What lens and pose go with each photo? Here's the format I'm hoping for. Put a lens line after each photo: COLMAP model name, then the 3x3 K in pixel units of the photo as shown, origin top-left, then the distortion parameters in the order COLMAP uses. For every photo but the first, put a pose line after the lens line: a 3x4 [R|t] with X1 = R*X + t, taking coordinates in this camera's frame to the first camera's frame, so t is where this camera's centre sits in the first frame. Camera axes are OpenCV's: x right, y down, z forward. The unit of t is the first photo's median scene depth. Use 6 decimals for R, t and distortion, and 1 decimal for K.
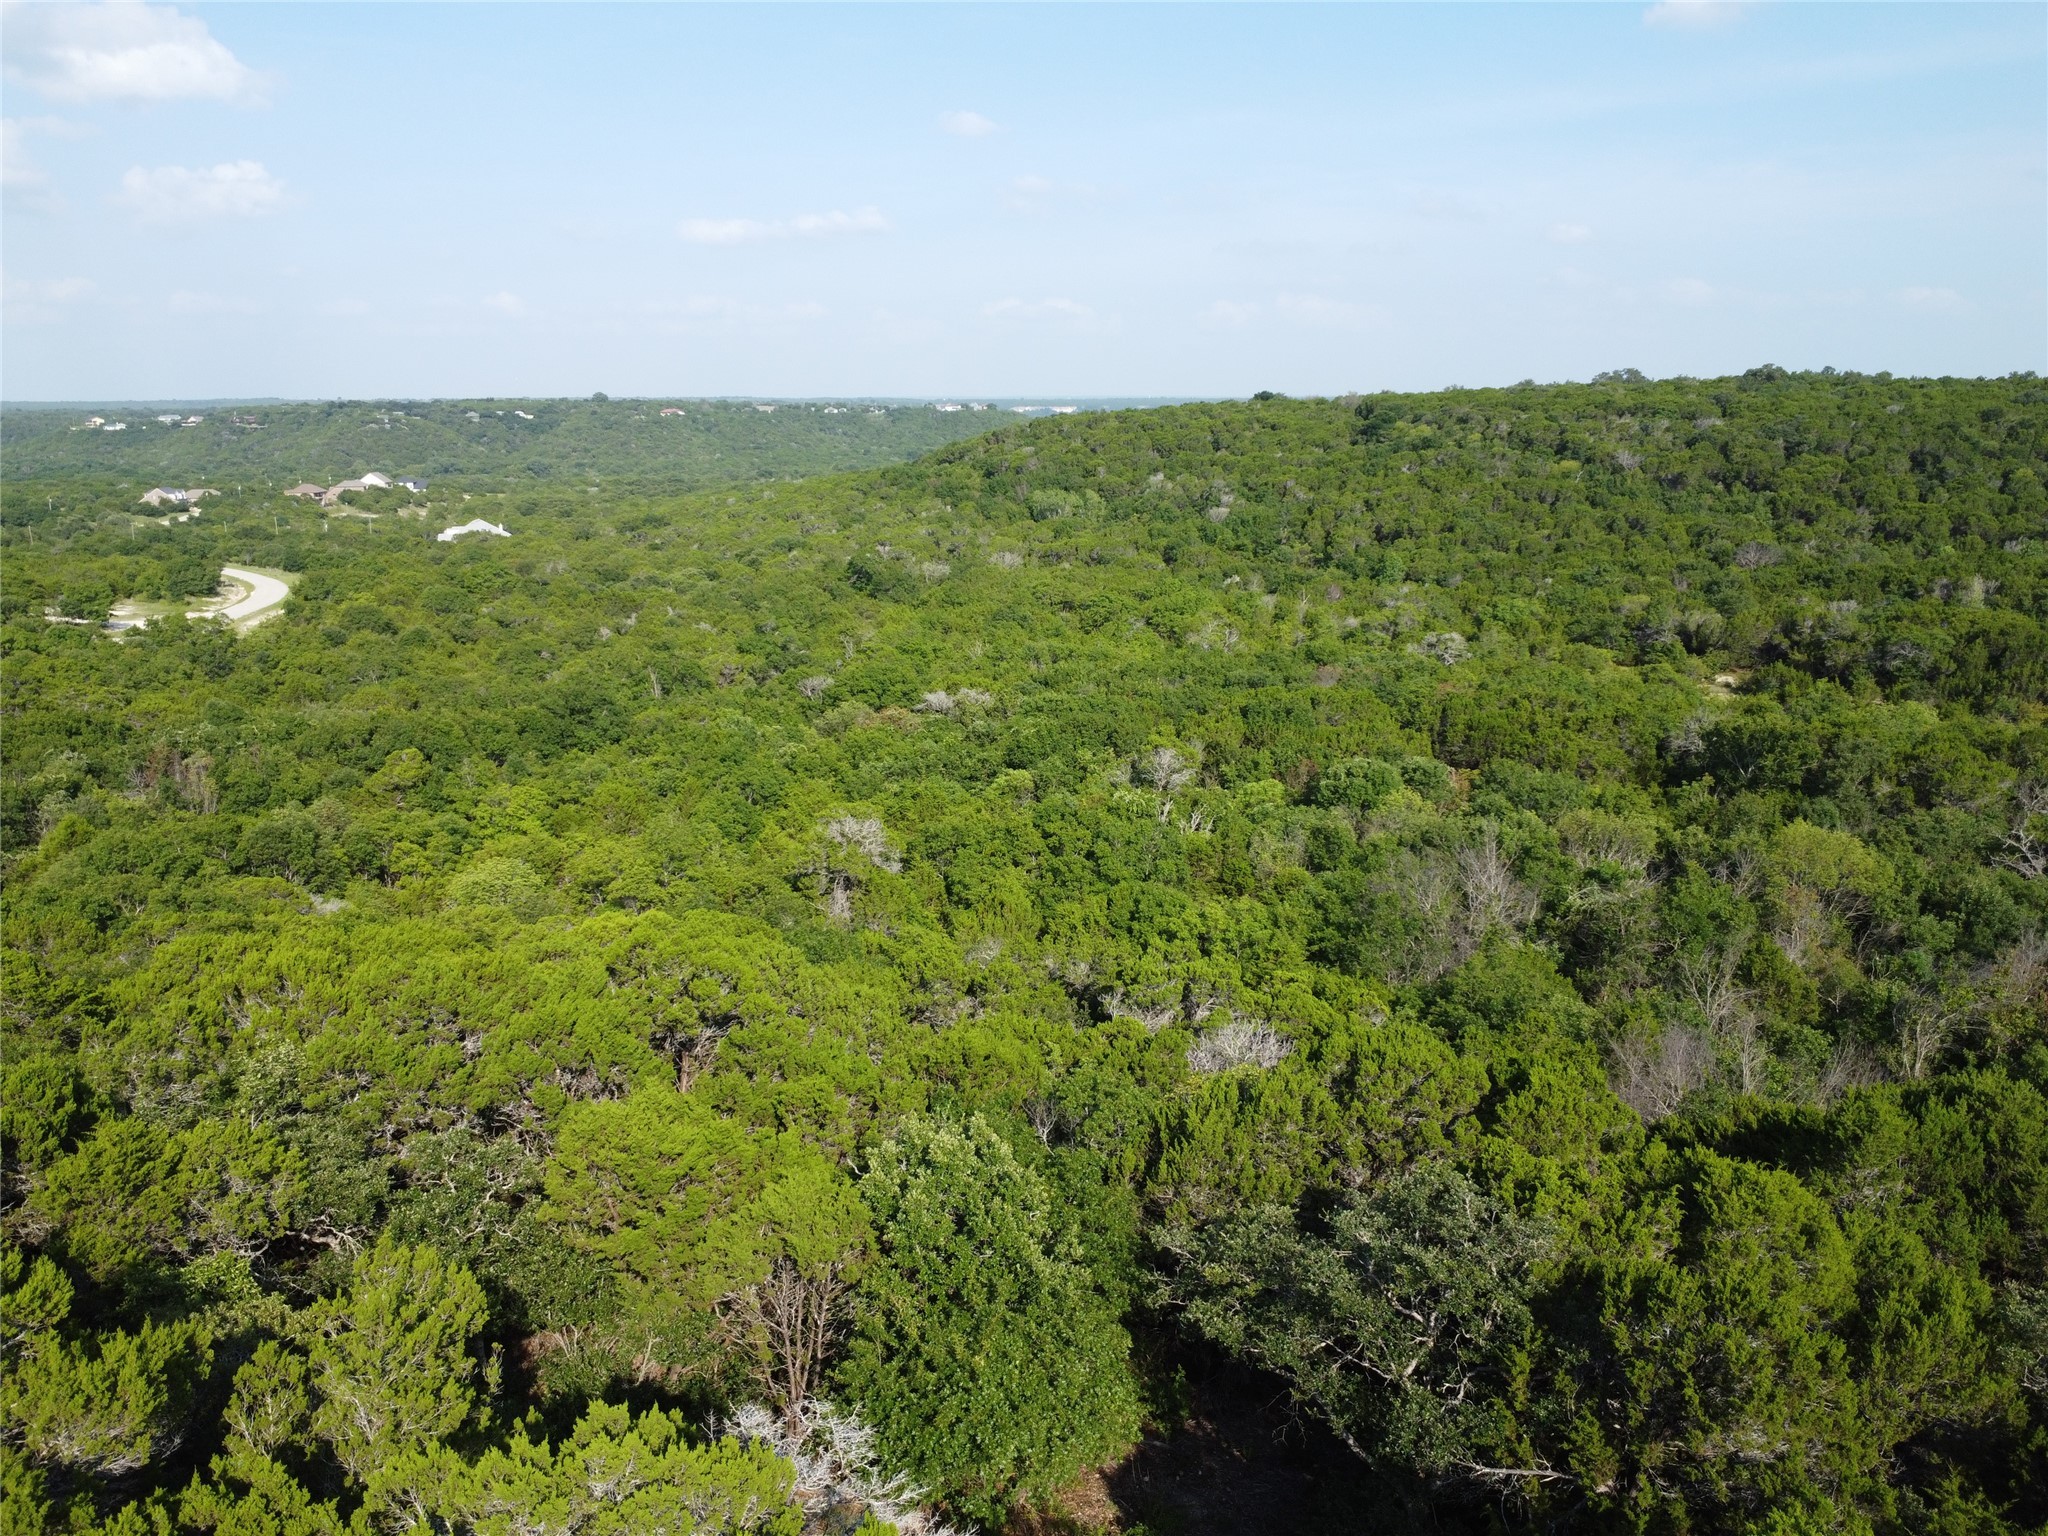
lens RADIAL K [[1483.1, 0, 1024.0], [0, 1483.1, 768.0], [0, 0, 1]] dist [-0.027651, -0.013615]
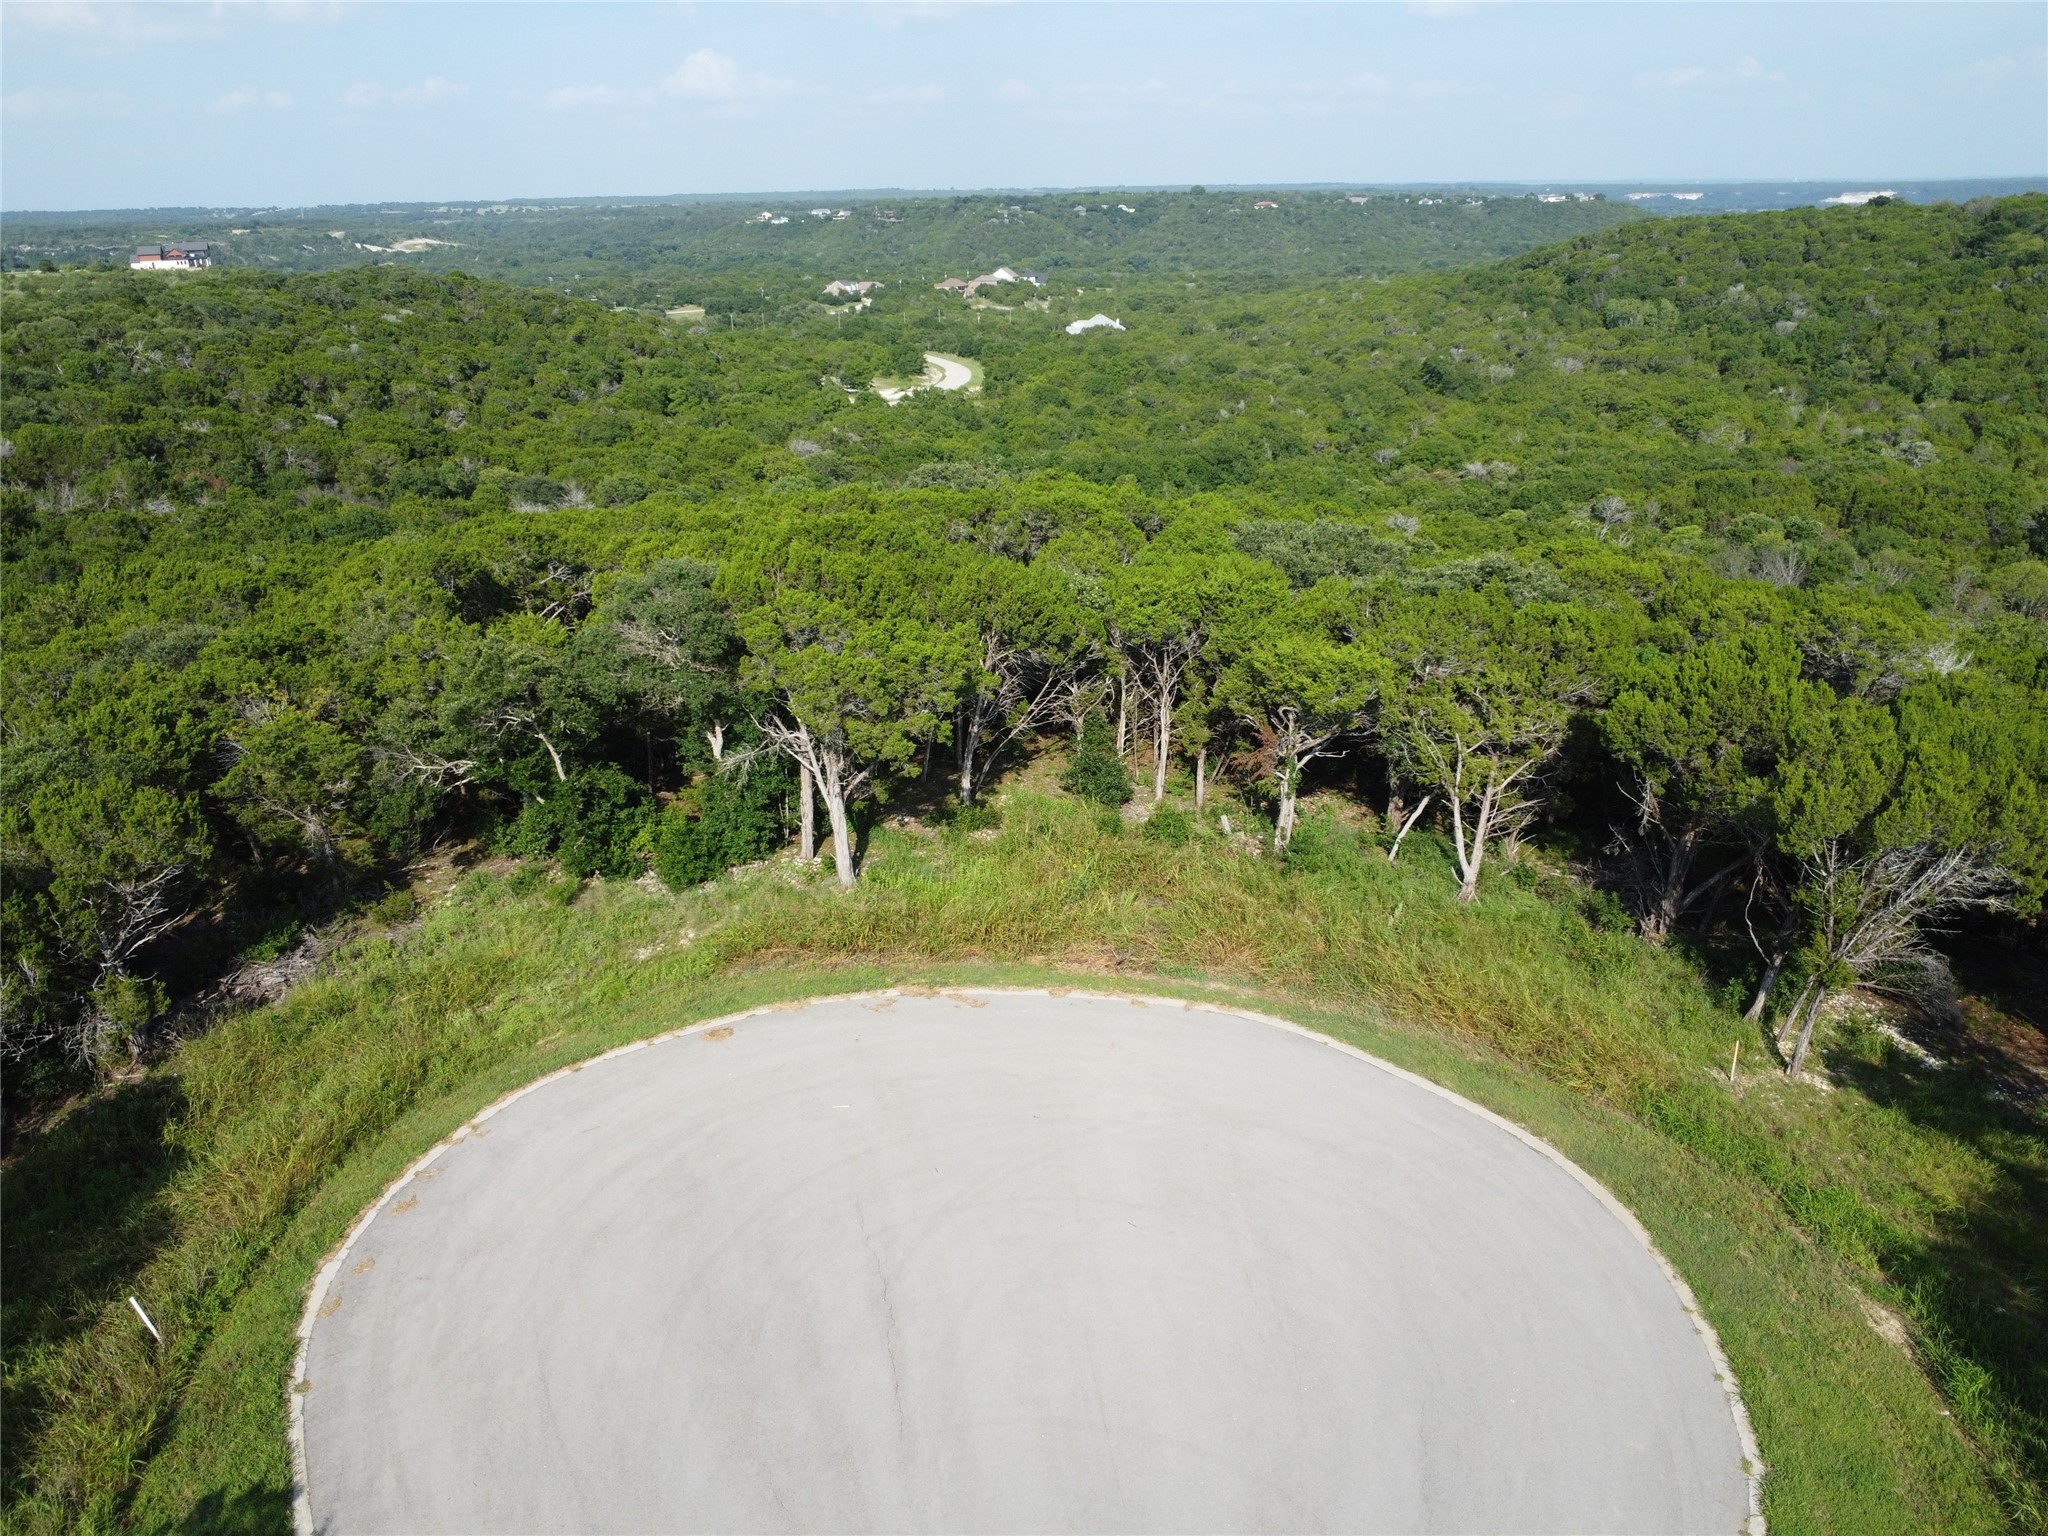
lens RADIAL K [[1483.1, 0, 1024.0], [0, 1483.1, 768.0], [0, 0, 1]] dist [-0.027651, -0.013615]
pose [[0.930232, 0.120598, -0.346590, 0.025216], [-0.073567, 0.986570, 0.145834, 0.024399], [0.359523, -0.110162, 0.926611, -0.186752]]
